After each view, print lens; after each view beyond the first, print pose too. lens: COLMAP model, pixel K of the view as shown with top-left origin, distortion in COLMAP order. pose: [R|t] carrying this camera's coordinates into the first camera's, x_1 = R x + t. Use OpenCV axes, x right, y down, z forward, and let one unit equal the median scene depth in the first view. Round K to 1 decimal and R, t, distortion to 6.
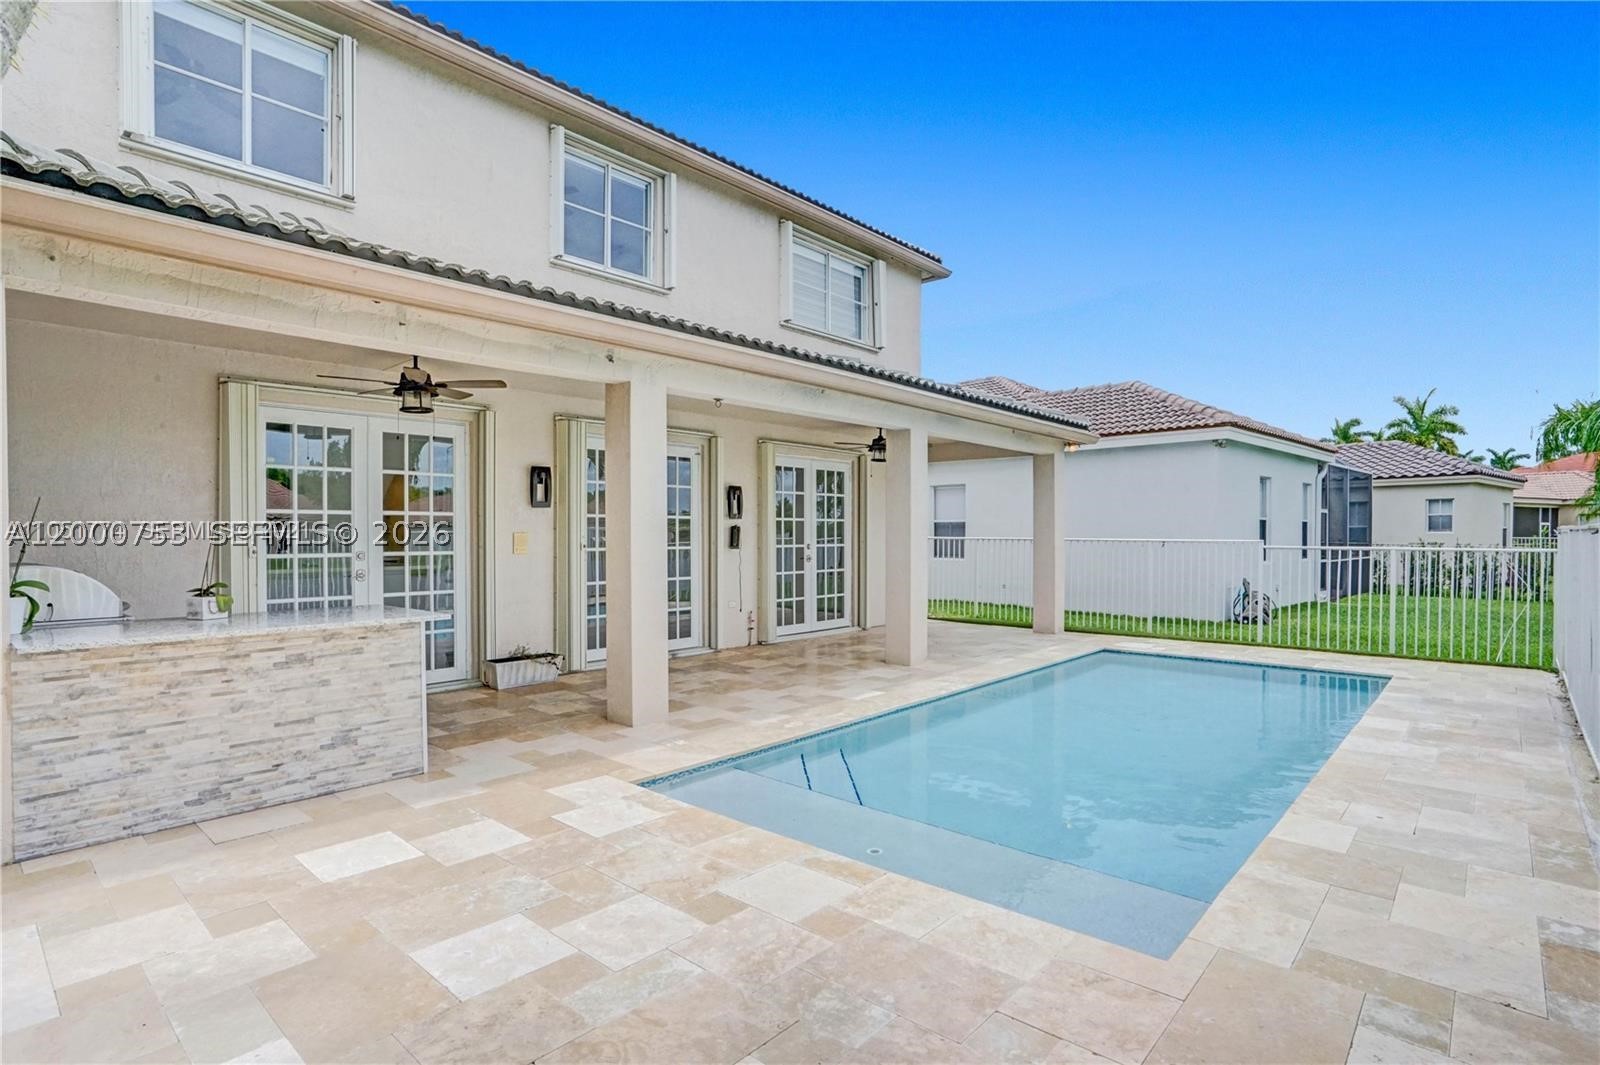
lens RADIAL K [[818.2, 0, 798.5], [0, 818.2, 499.4], [0, 0, 1]] dist [0.047503, 0.000113]
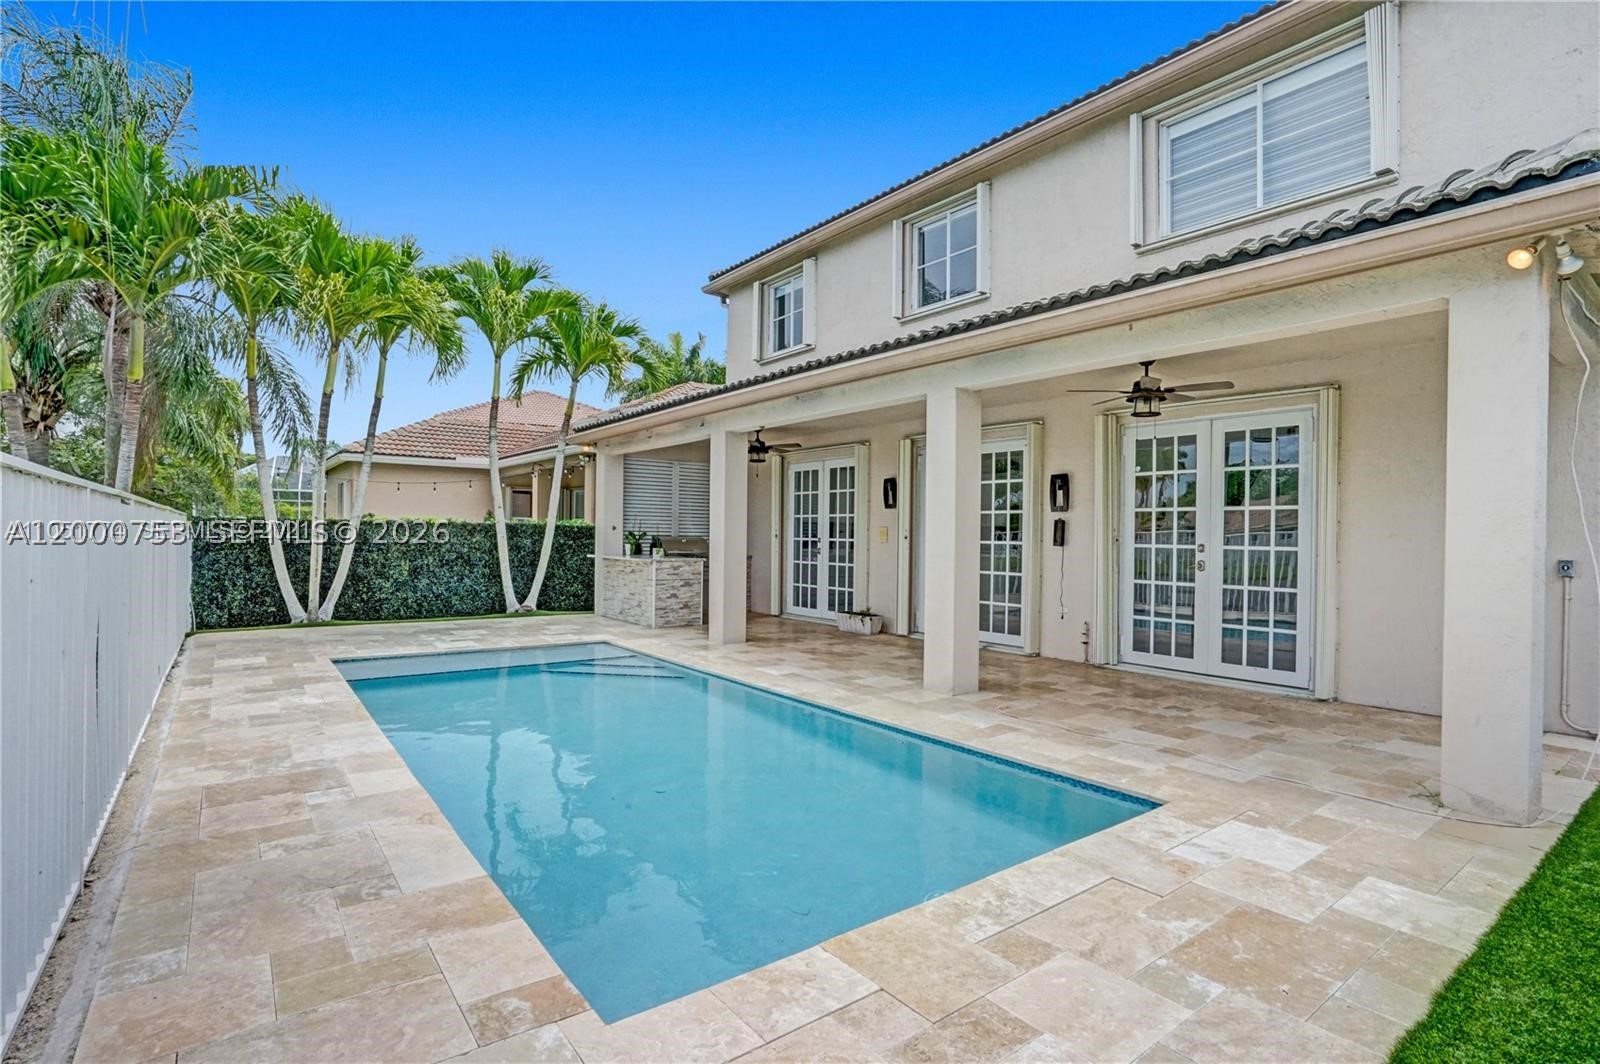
lens RADIAL K [[790.2, 0, 800.0], [0, 790.2, 532.0], [0, 0, 1]] dist [0.000100, 0.000237]
pose [[-0.178241, 0.006512, -0.983965, 0.809771], [0.038306, 0.999266, -0.000325, 0.035793], [0.983241, -0.037749, -0.178360, 0.896945]]
